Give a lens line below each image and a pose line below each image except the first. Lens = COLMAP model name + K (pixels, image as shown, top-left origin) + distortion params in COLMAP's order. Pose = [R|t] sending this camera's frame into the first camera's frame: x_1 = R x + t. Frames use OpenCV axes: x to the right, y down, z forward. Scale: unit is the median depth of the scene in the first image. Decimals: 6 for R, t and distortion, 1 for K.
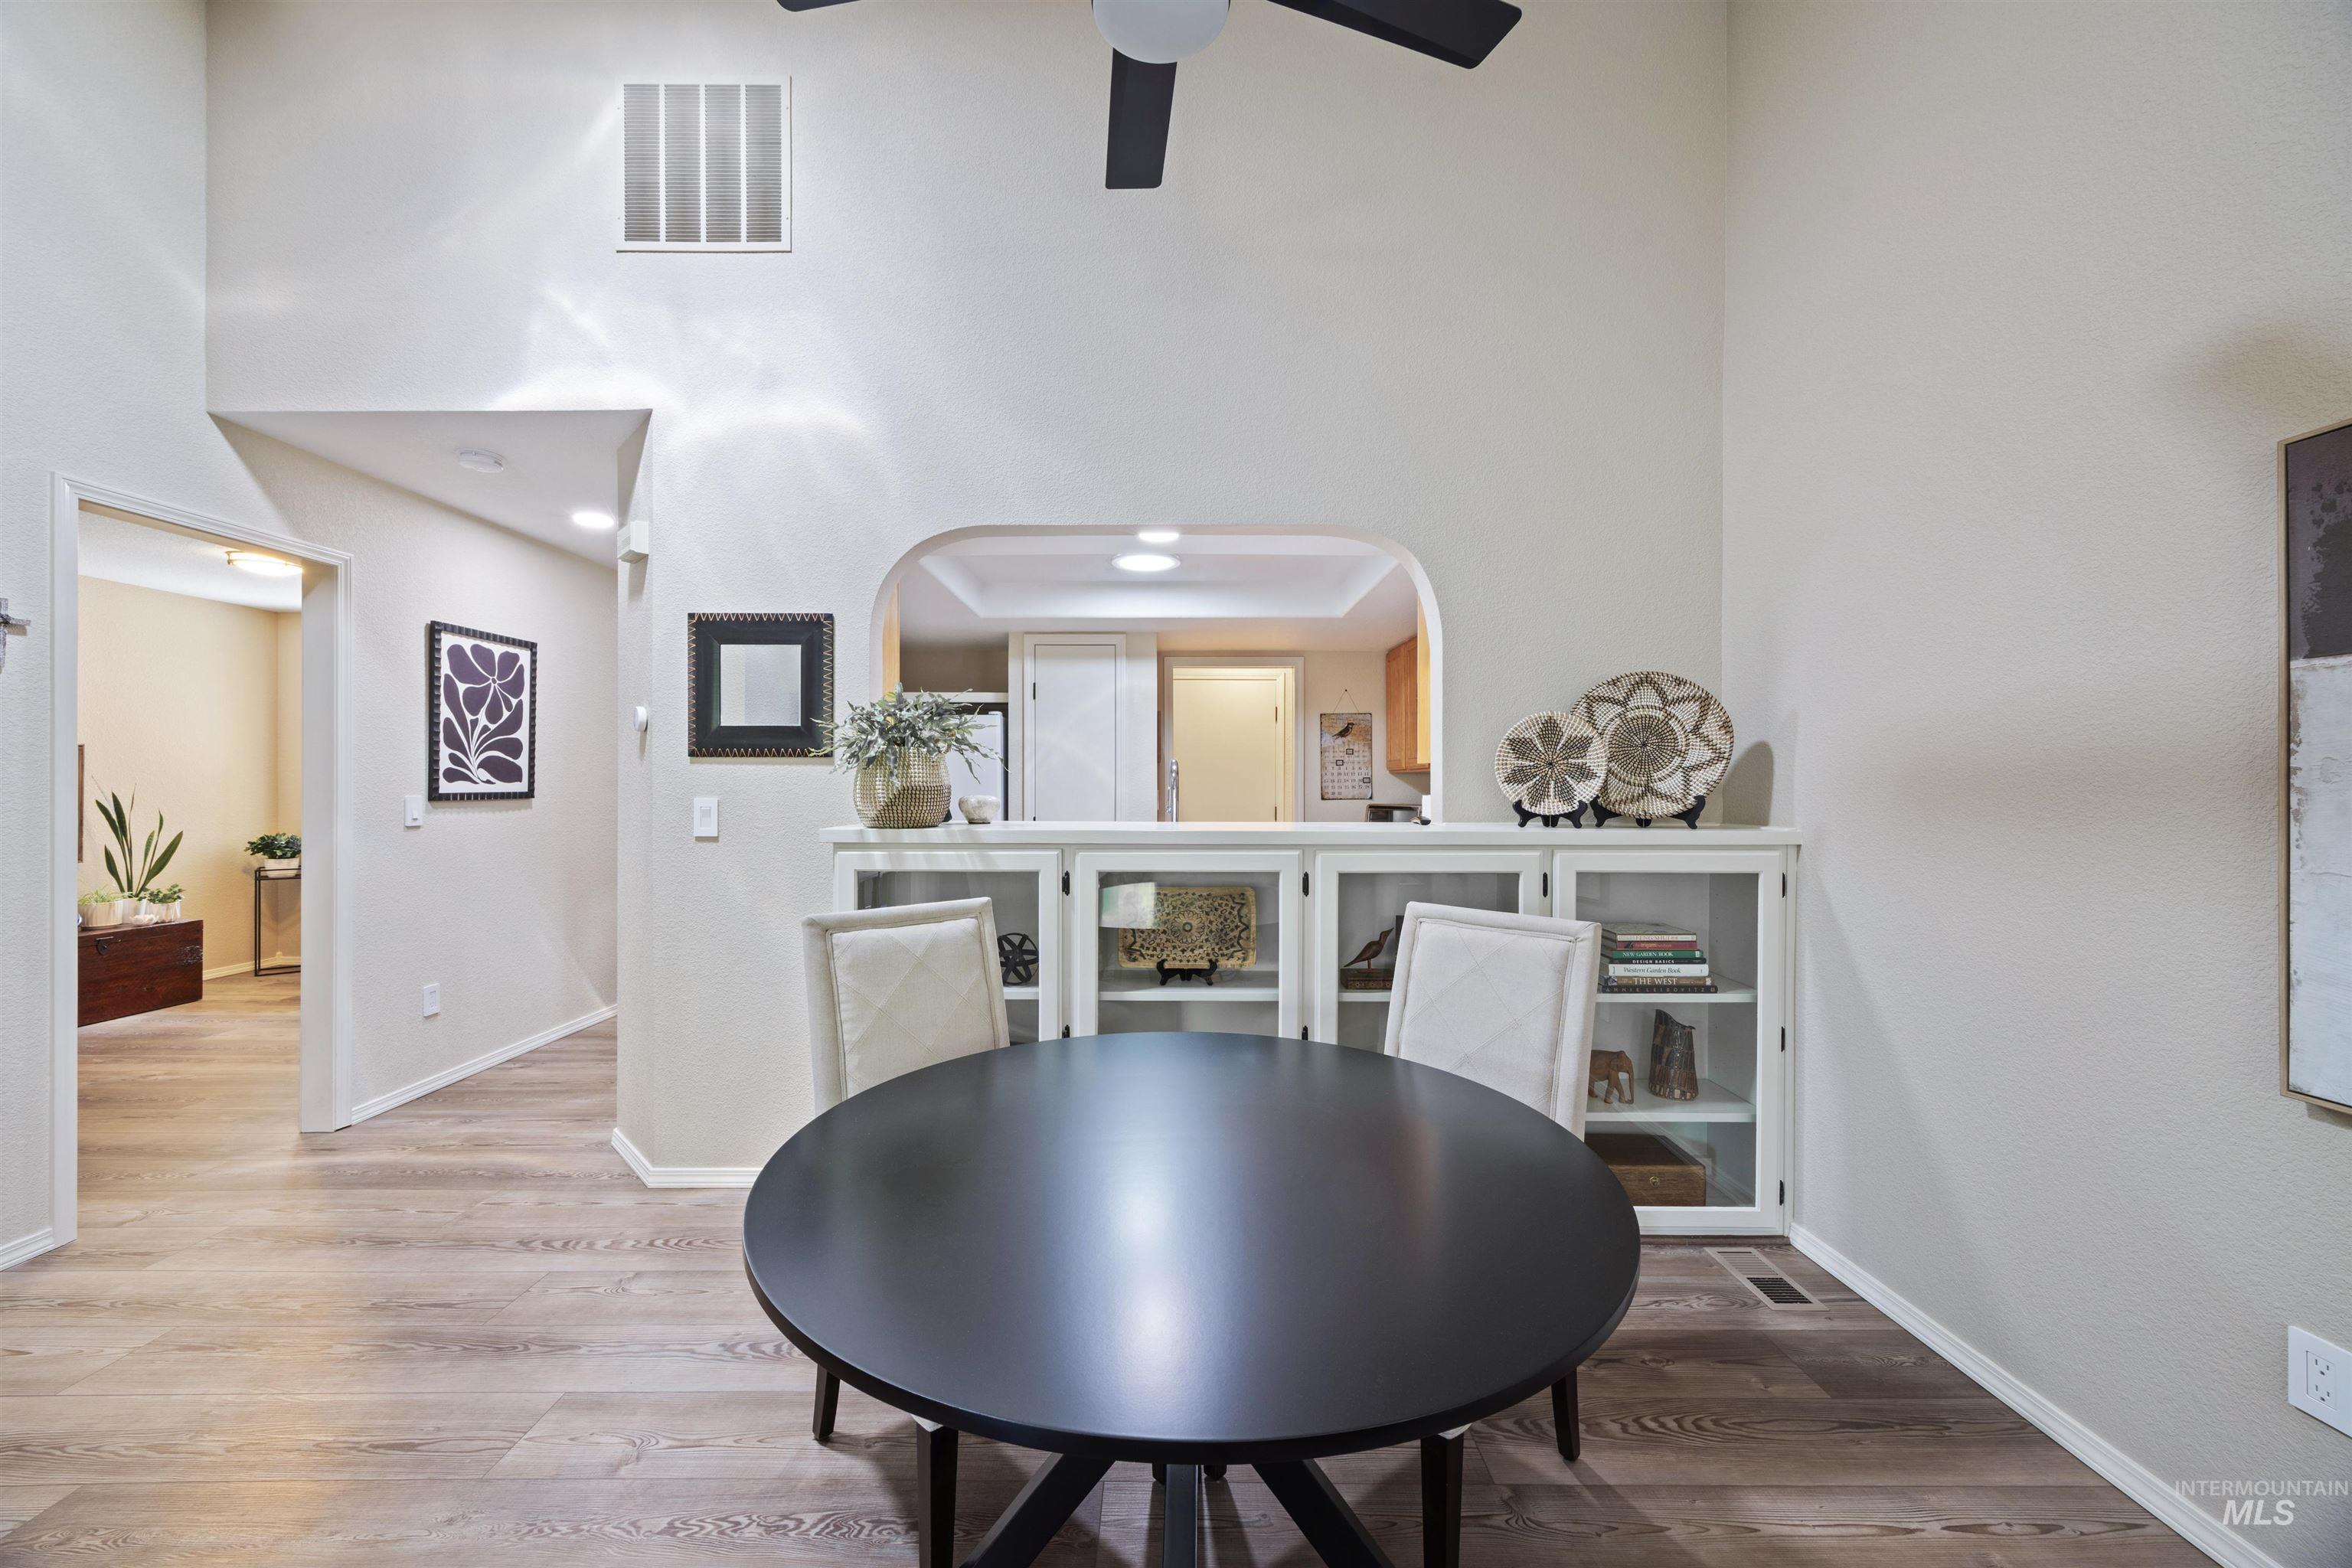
lens RADIAL K [[891.5, 0, 1169.9], [0, 891.5, 780.9], [0, 0, 1]] dist [-0.000982, 0.000117]
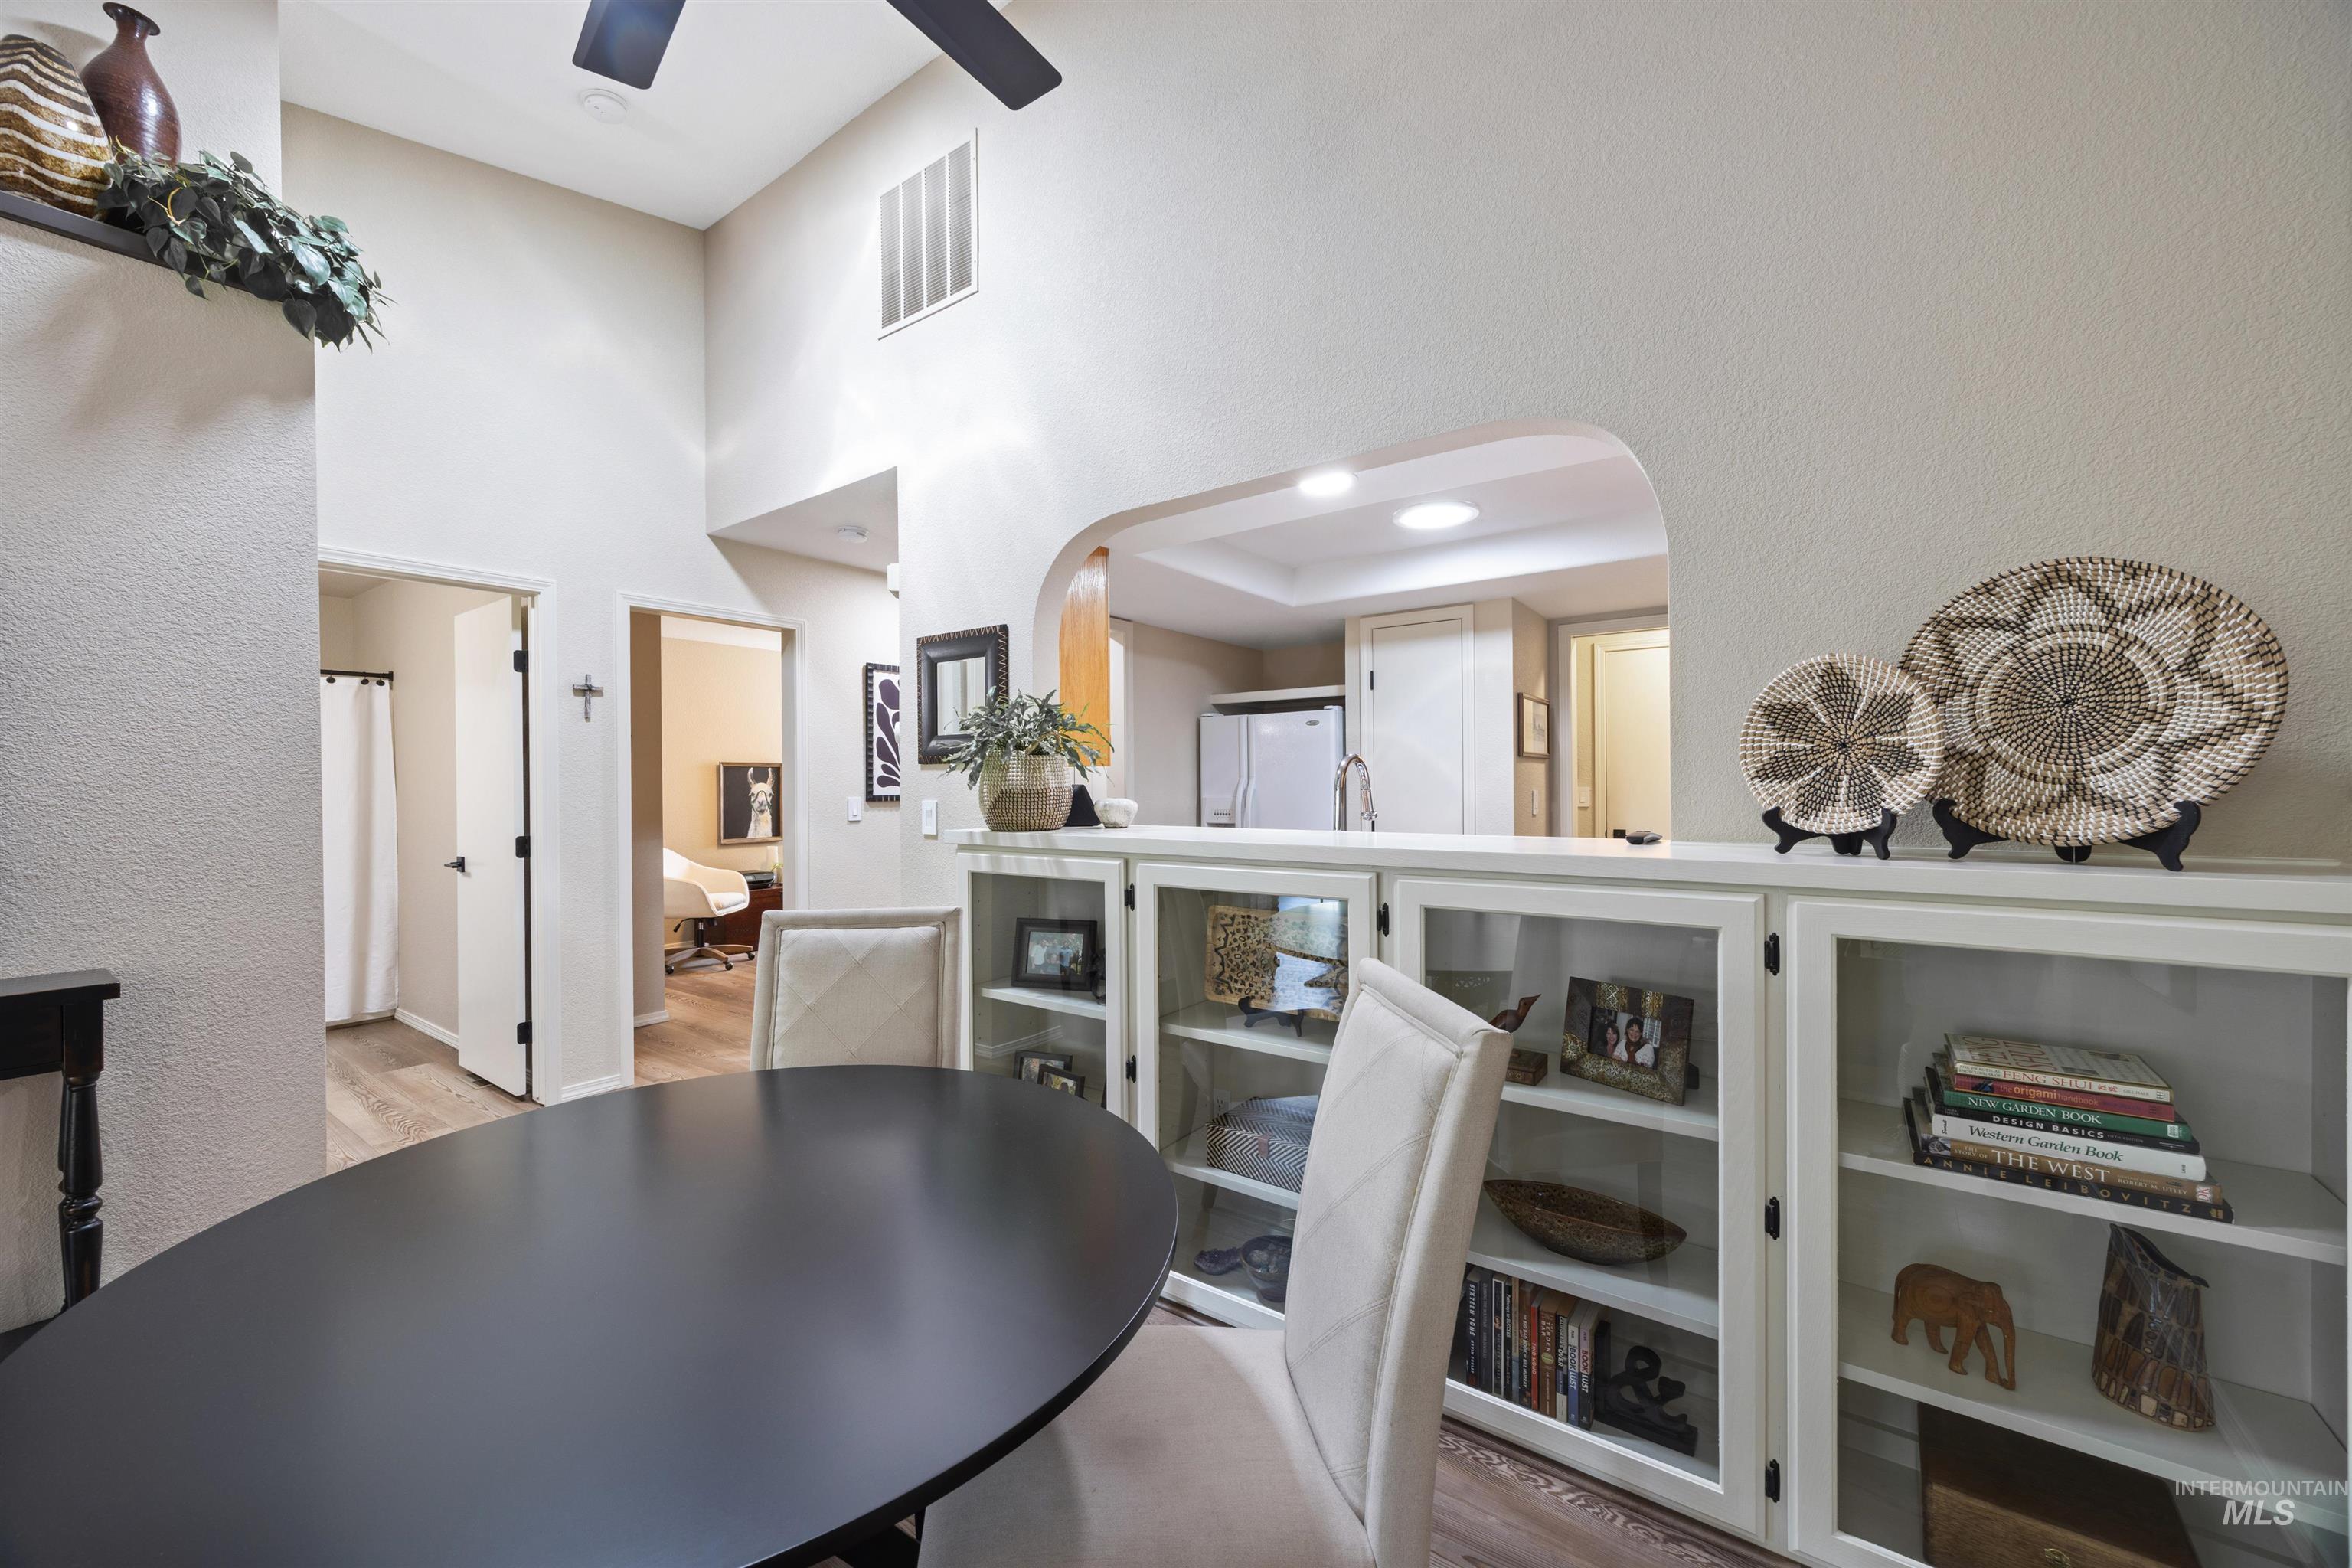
lens RADIAL K [[907.8, 0, 1176.0], [0, 907.8, 784.0], [0, 0, 1]] dist [-0.001010, -0.000021]
pose [[0.802615, -0.007851, -0.596446, 0.431415], [0.010611, 0.999943, 0.001116, 0.000631], [0.596403, -0.007224, 0.802652, 0.273242]]
